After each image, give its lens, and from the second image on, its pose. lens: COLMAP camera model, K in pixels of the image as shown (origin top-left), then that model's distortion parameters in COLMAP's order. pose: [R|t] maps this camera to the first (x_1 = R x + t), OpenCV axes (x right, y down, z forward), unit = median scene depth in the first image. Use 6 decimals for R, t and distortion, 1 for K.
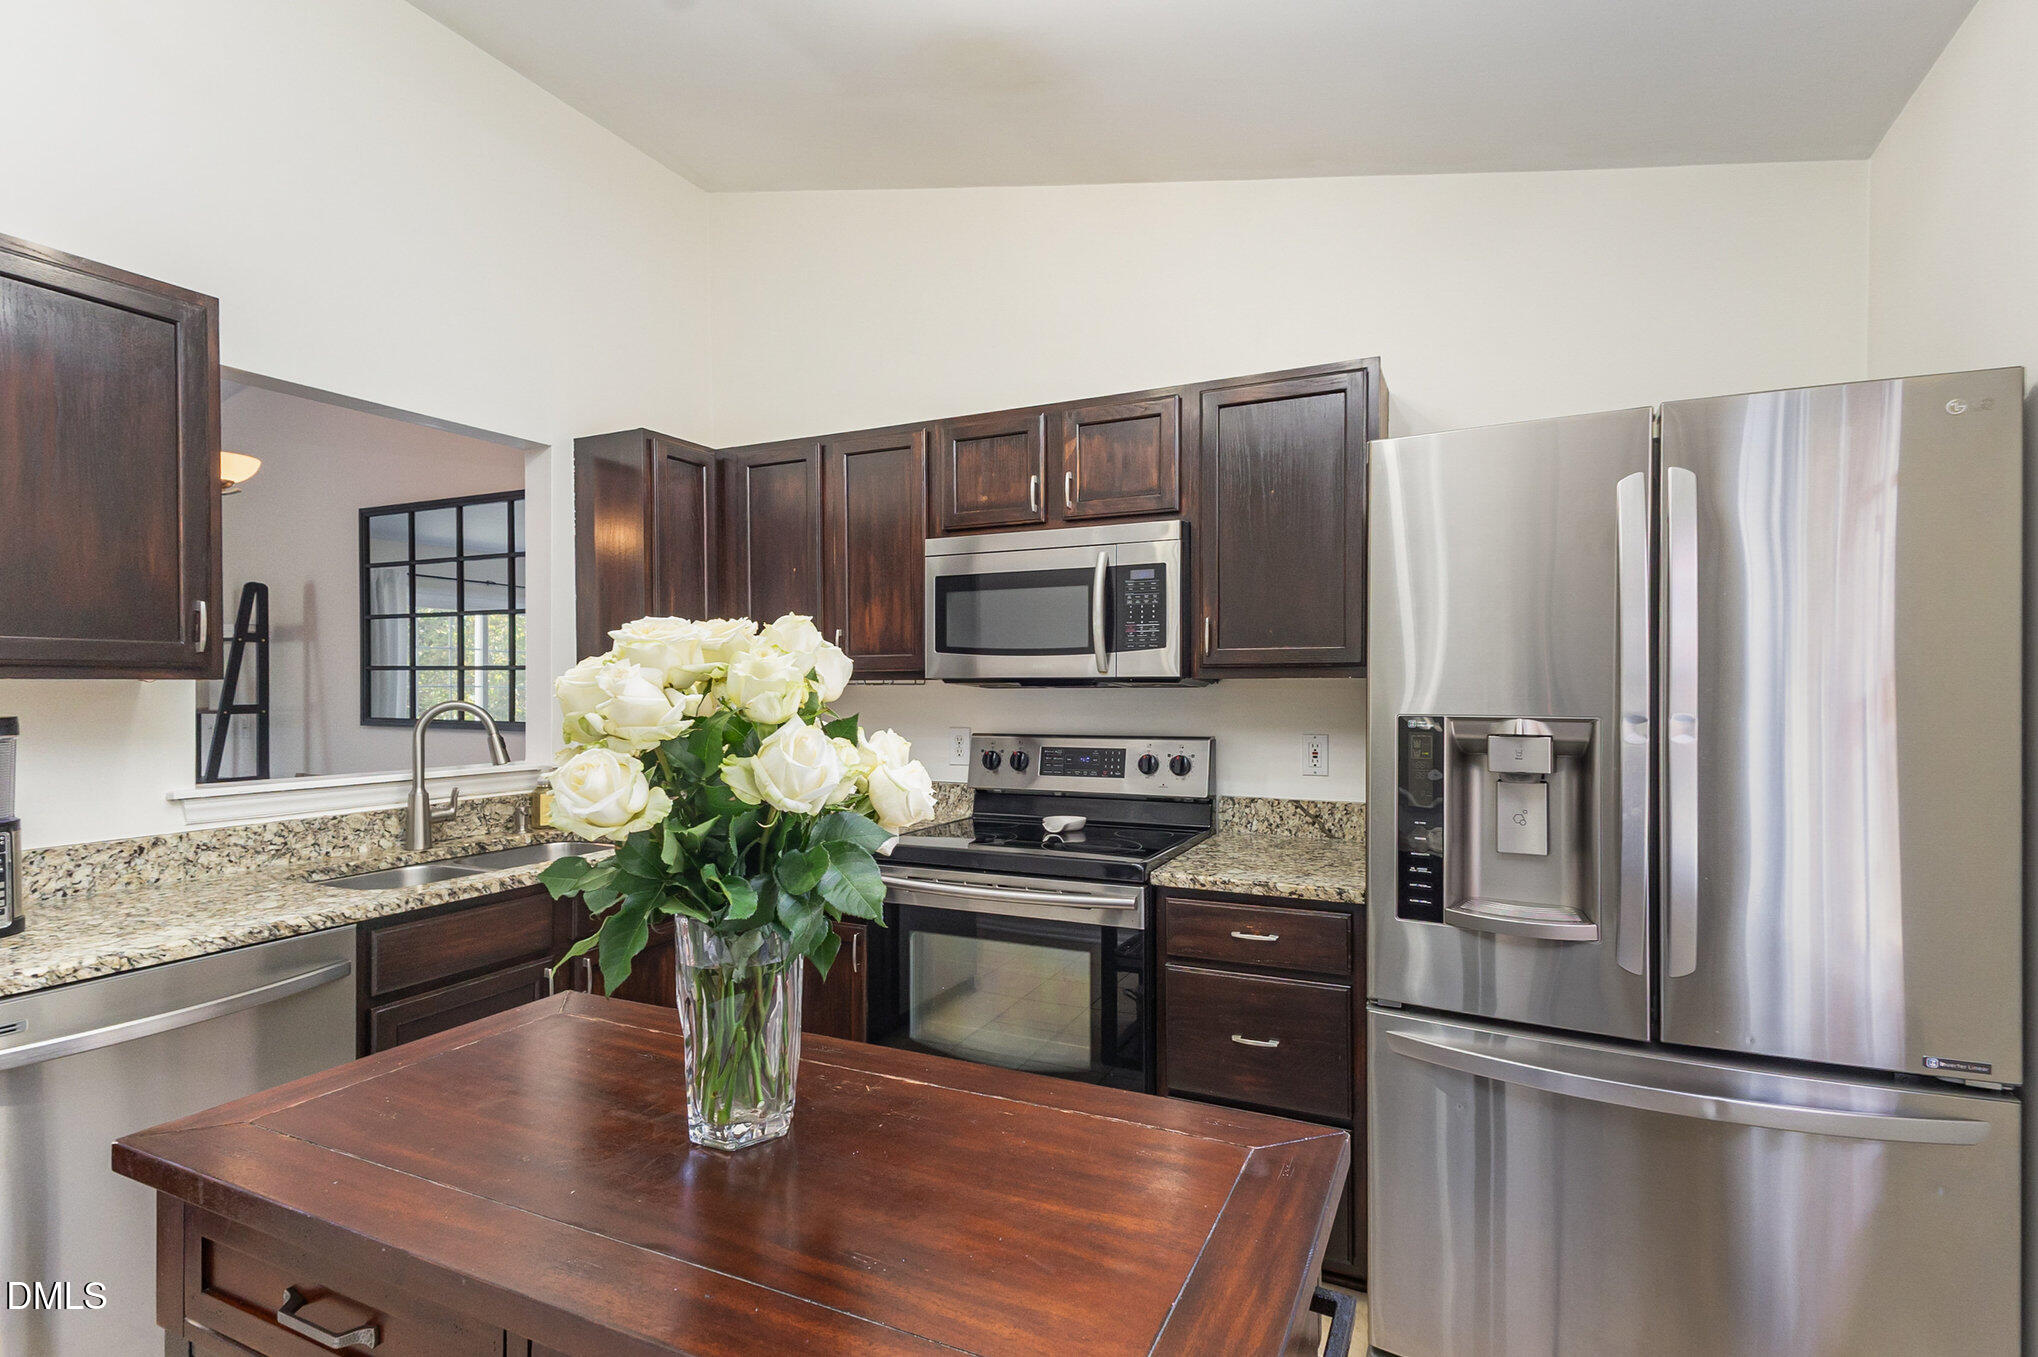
lens RADIAL K [[937.2, 0, 1027.9], [0, 937.2, 674.6], [0, 0, 1]] dist [0.007553, -0.001137]
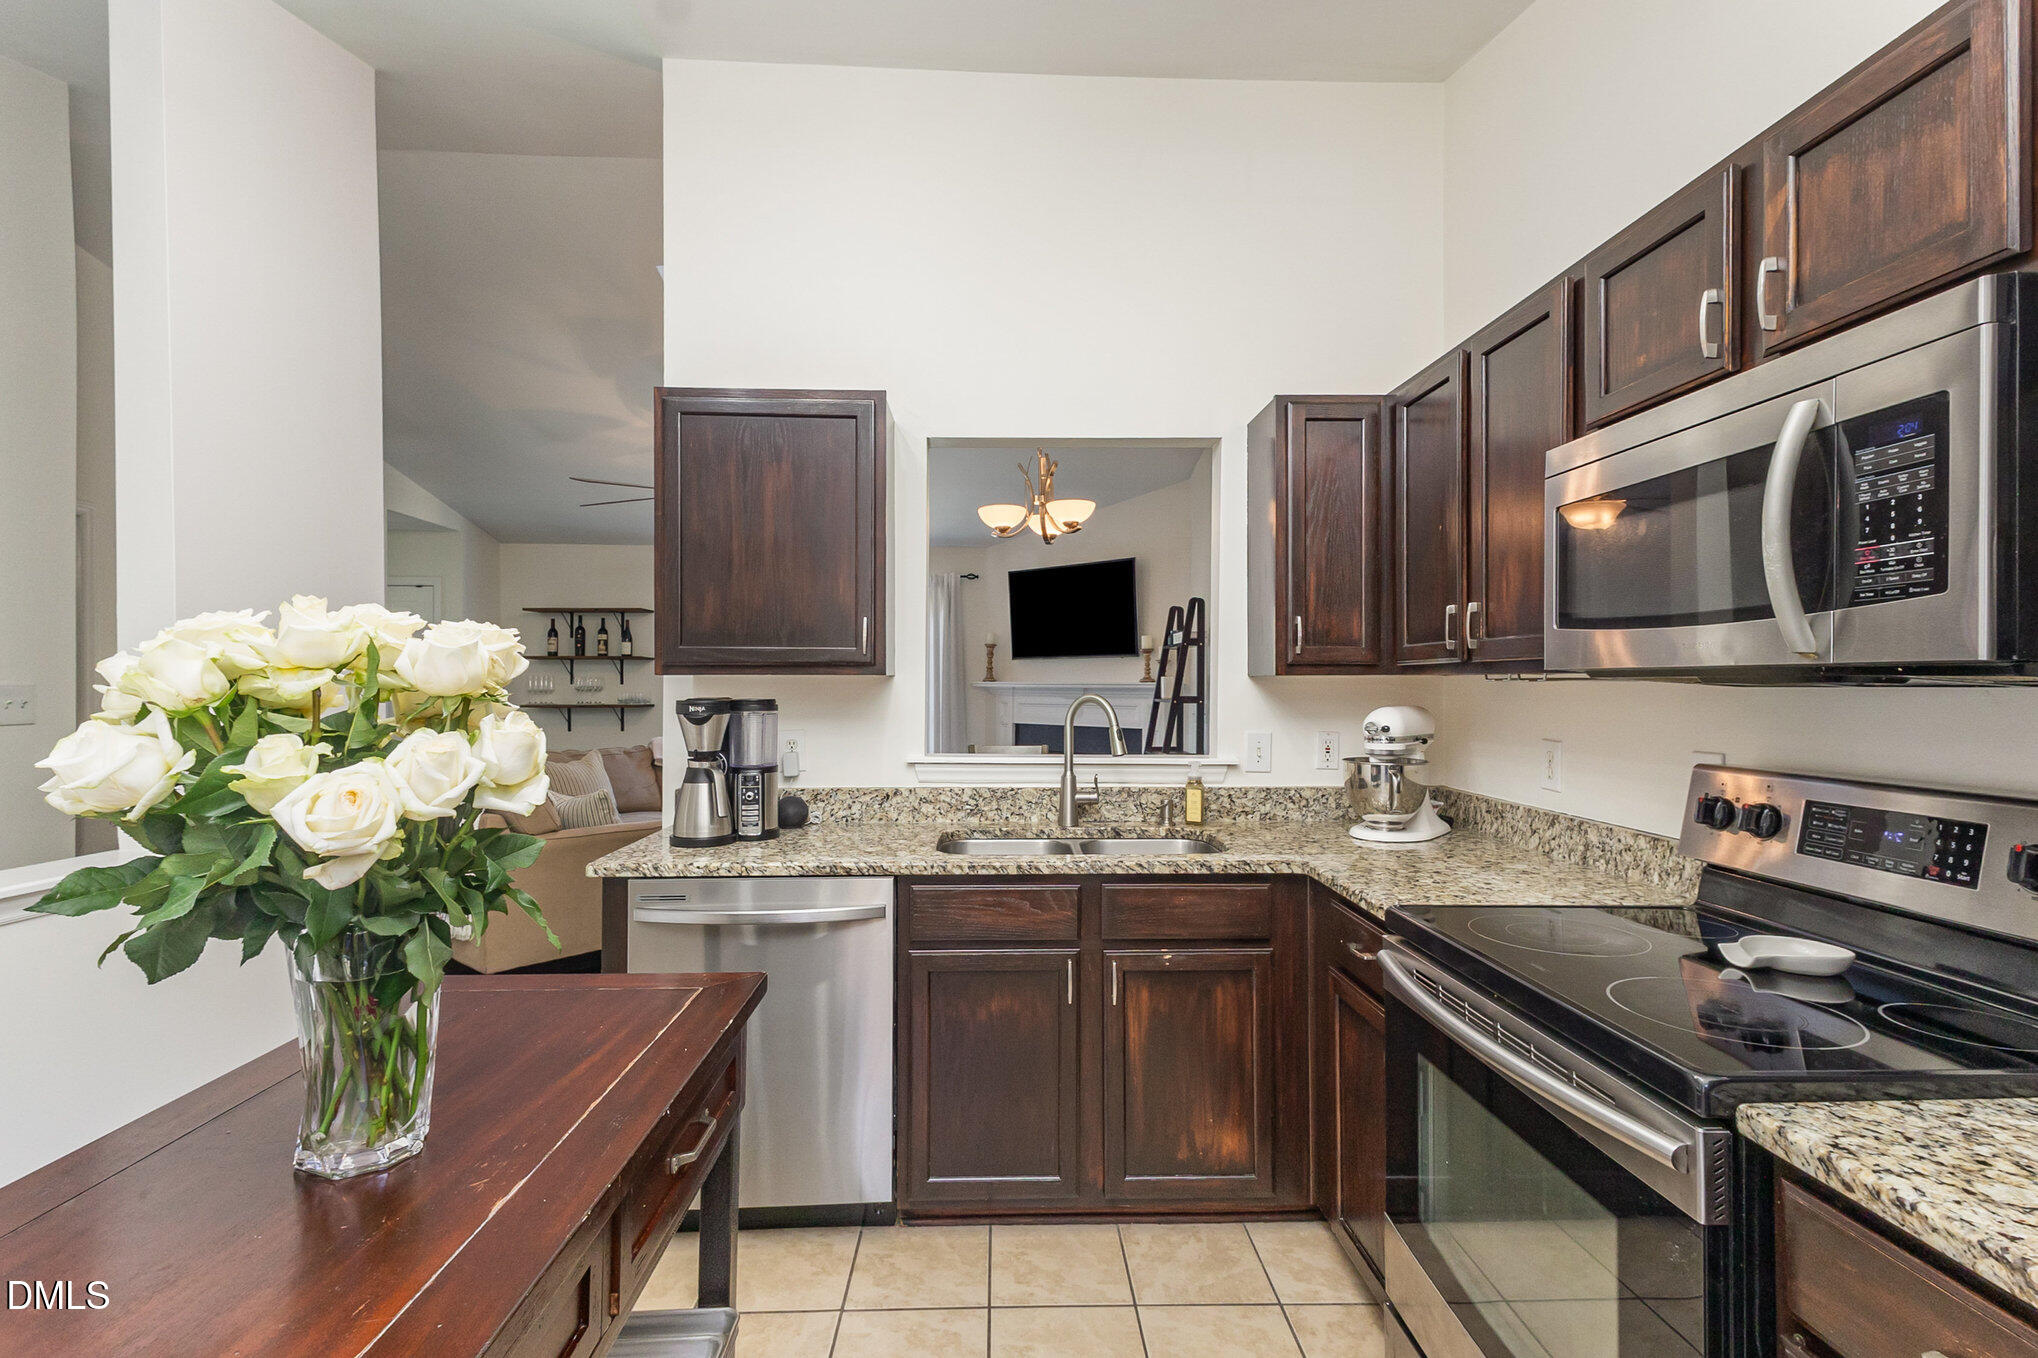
lens RADIAL K [[937.2, 0, 1027.9], [0, 937.2, 675.1], [0, 0, 1]] dist [0.007553, -0.001137]
pose [[0.478719, -0.002948, -0.877963, 0.310502], [0.005798, 0.999983, -0.000197, 0.005965], [0.877949, -0.004996, 0.478728, 0.423460]]
